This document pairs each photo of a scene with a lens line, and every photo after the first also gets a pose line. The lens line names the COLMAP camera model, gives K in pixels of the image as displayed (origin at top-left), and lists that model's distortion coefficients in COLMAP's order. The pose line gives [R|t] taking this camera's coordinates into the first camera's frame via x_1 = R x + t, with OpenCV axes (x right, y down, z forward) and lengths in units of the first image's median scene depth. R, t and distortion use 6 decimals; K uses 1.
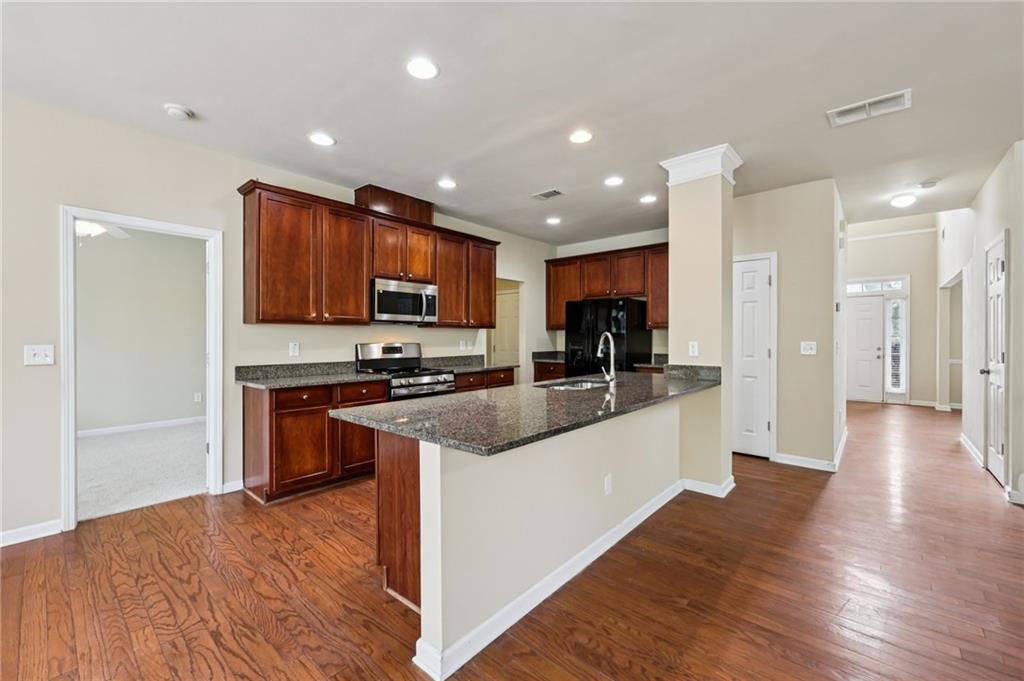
lens RADIAL K [[418.0, 0, 509.6], [0, 418.0, 339.5], [0, 0, 1]] dist [0.001580, -0.000051]
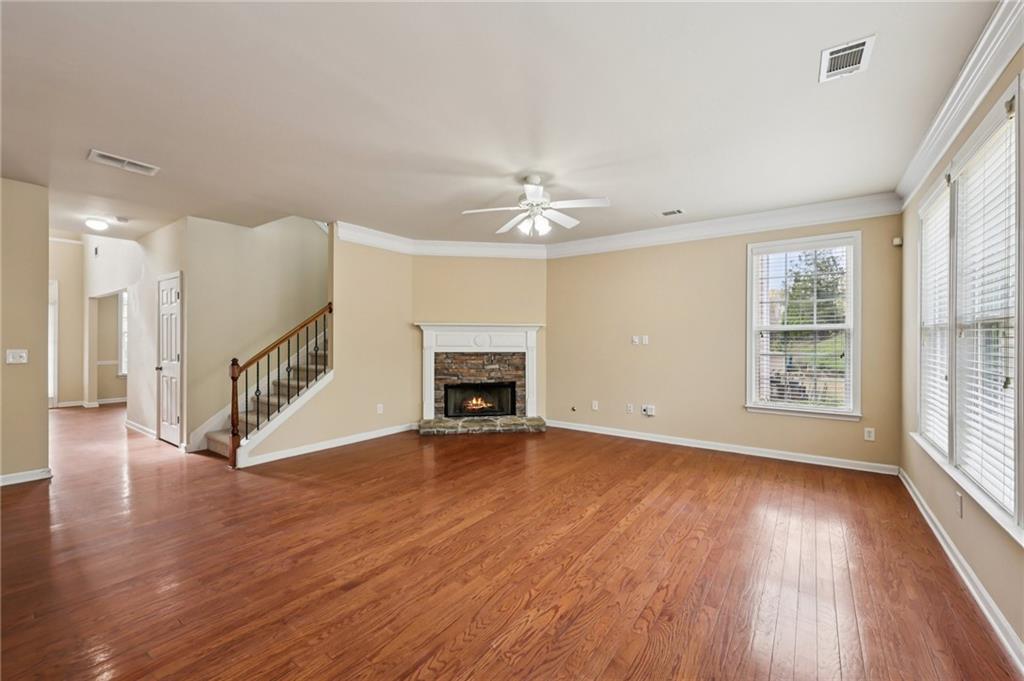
lens RADIAL K [[418.0, 0, 509.6], [0, 418.0, 339.5], [0, 0, 1]] dist [0.001580, -0.000051]
pose [[-0.092965, -0.000363, 0.995669, -0.342692], [0.004725, 0.999989, 0.000806, -0.013947], [-0.995658, 0.004780, -0.092962, -0.019368]]
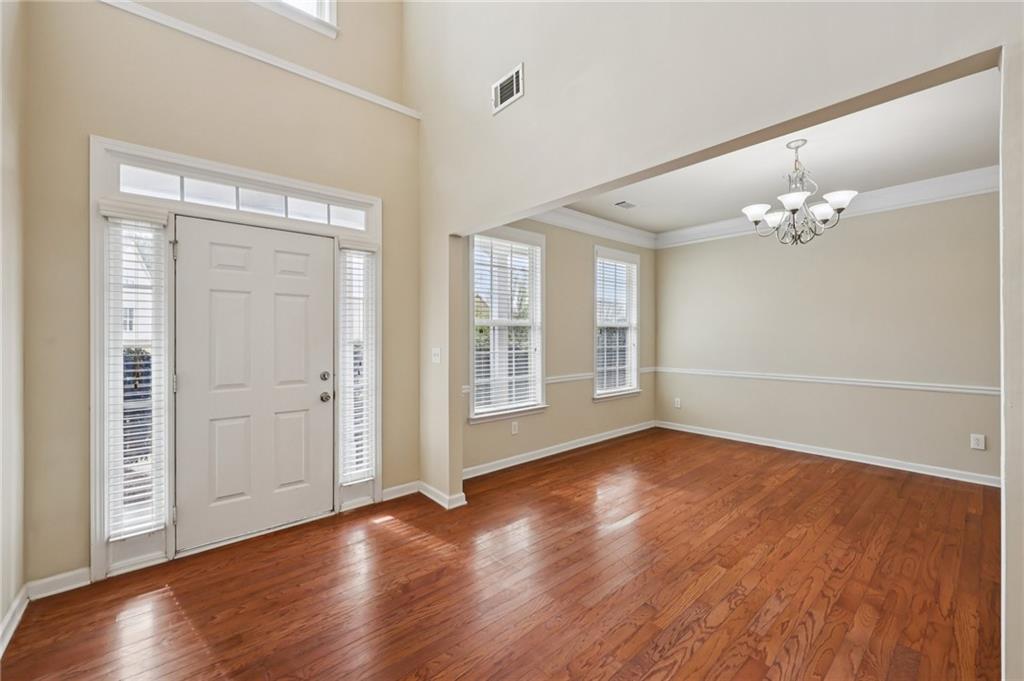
lens RADIAL K [[418.0, 0, 509.6], [0, 418.0, 339.5], [0, 0, 1]] dist [0.001580, -0.000051]
pose [[0.139052, -0.007081, 0.990260, 1.101941], [0.006030, 0.999962, 0.006304, -0.025949], [-0.990267, 0.005095, 0.139090, 1.622087]]
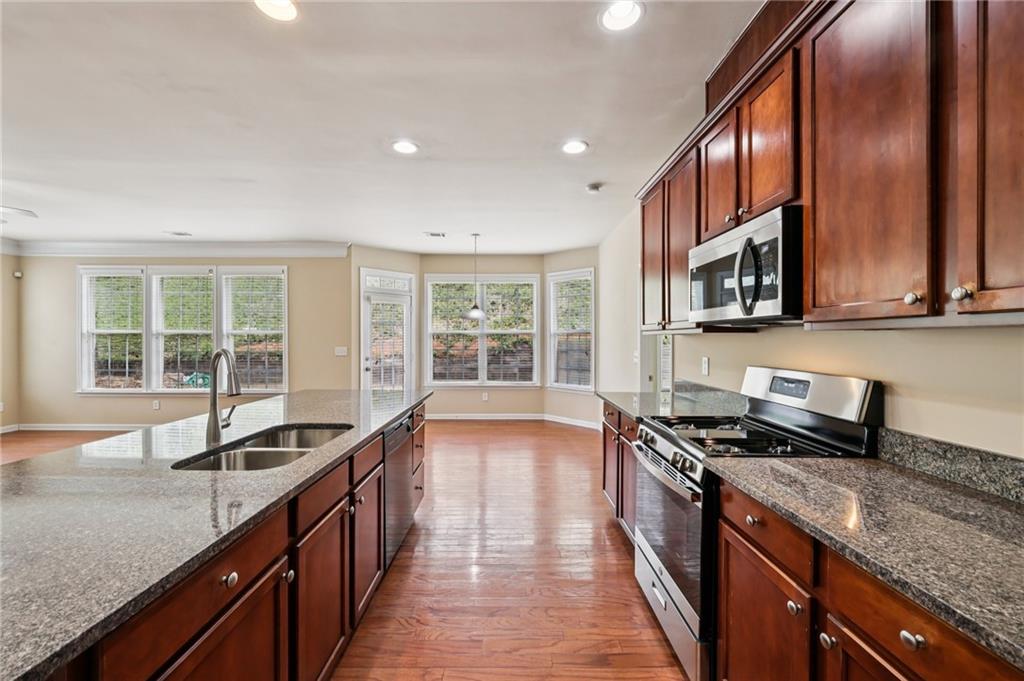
lens RADIAL K [[411.1, 0, 511.9], [0, 411.1, 345.1], [0, 0, 1]] dist [0.000413, 0.000039]
pose [[-0.747391, 0.009994, -0.664309, 0.236246], [-0.002651, 0.999834, 0.018024, -0.027107], [0.664379, 0.015232, -0.747240, 1.282827]]
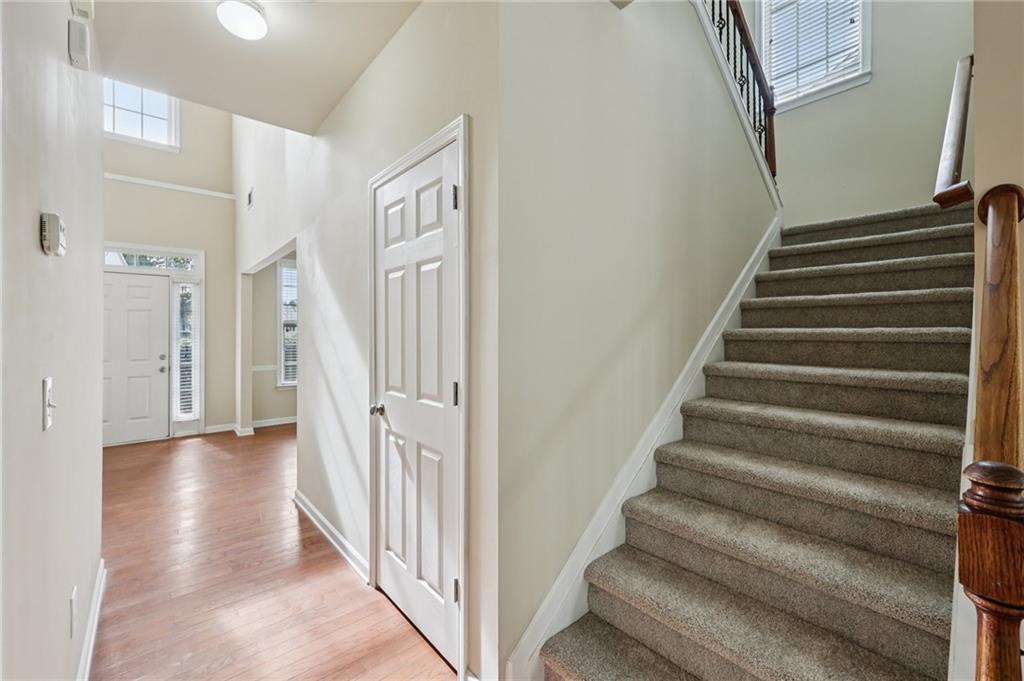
lens RADIAL K [[425.4, 0, 513.5], [0, 425.4, 335.4], [0, 0, 1]] dist [-0.001606, -0.000168]
pose [[0.138850, -0.000838, 0.990313, 0.627208], [0.005517, 0.999985, 0.000072, -0.018013], [-0.990298, 0.005454, 0.138853, 0.758450]]
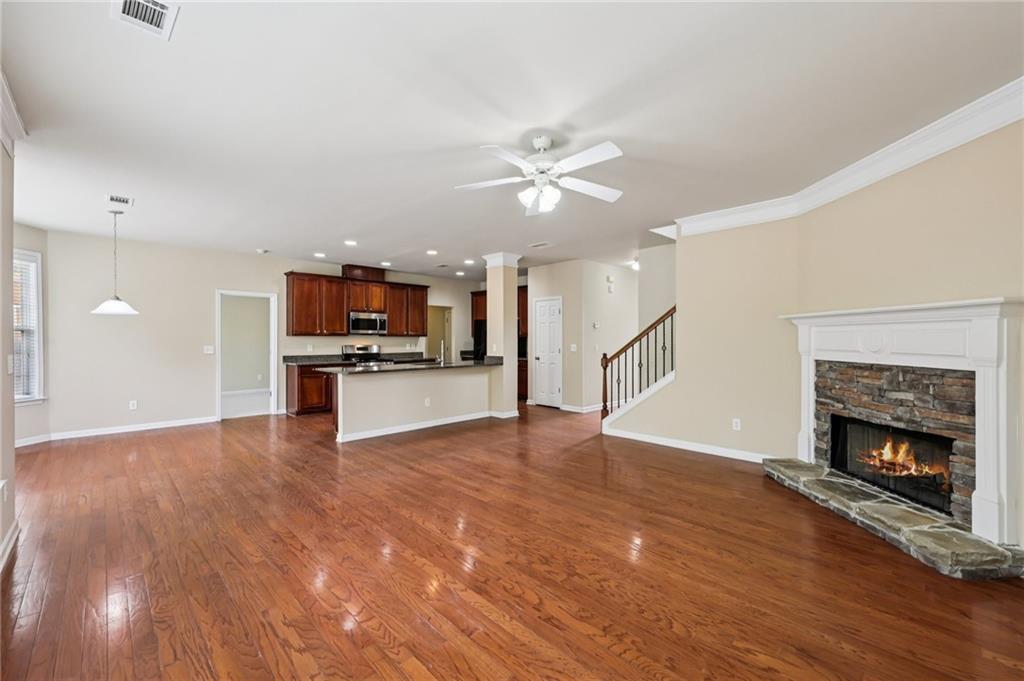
lens RADIAL K [[418.0, 0, 509.6], [0, 418.0, 339.5], [0, 0, 1]] dist [0.001580, -0.000051]
pose [[0.997019, -0.000352, -0.077160, 0.593243], [0.000024, 0.999991, -0.004255, -0.009469], [0.077161, 0.004241, 0.997010, -0.930787]]
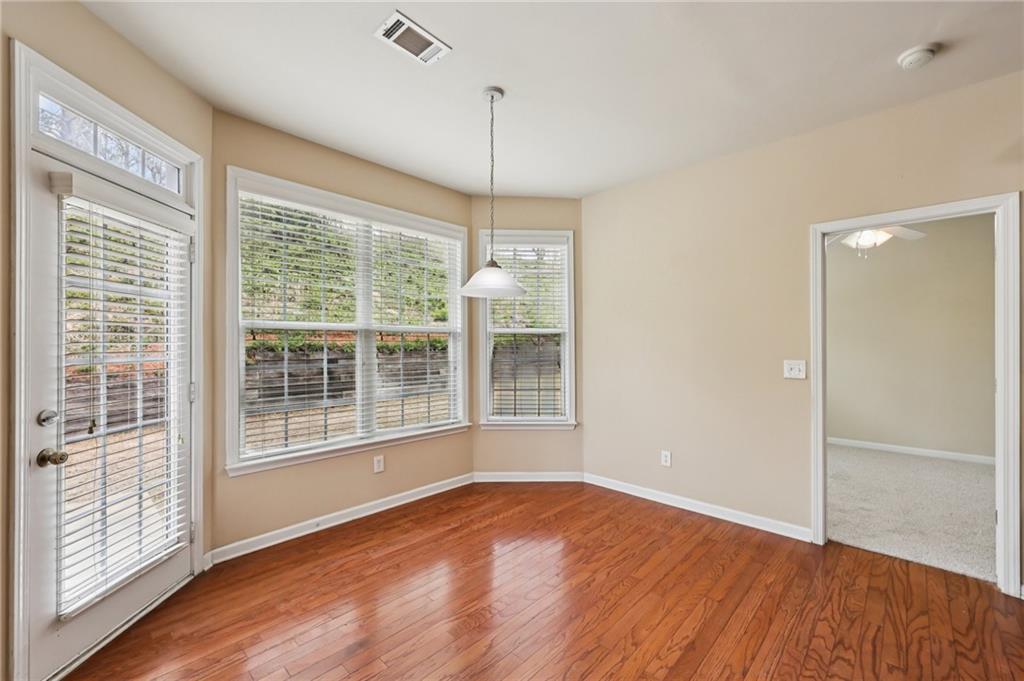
lens RADIAL K [[416.4, 0, 511.9], [0, 416.4, 343.4], [0, 0, 1]] dist [0.001256, 0.000083]
pose [[-0.039821, -0.001077, -0.999206, -0.011302], [-0.004417, 0.999990, -0.000902, -0.017485], [0.999197, 0.004377, -0.039825, 0.211842]]
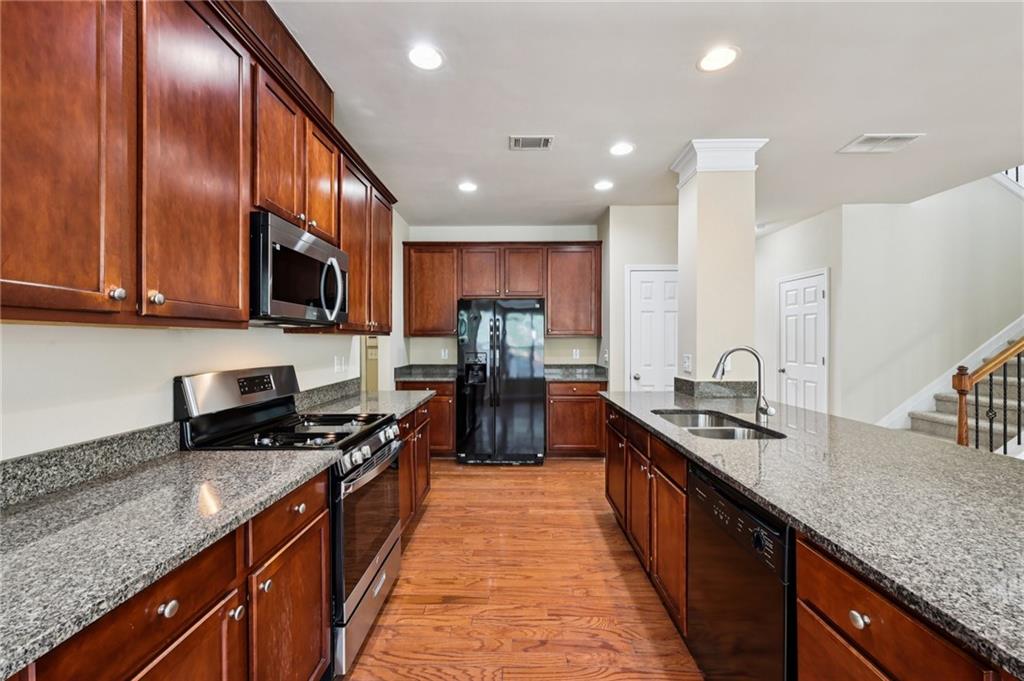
lens RADIAL K [[411.1, 0, 511.9], [0, 411.1, 345.1], [0, 0, 1]] dist [0.000413, 0.000039]
pose [[0.757972, -0.008513, 0.652232, -0.412698], [0.006360, 0.999964, 0.005661, -0.019402], [-0.652256, -0.000142, 0.757999, 0.561463]]
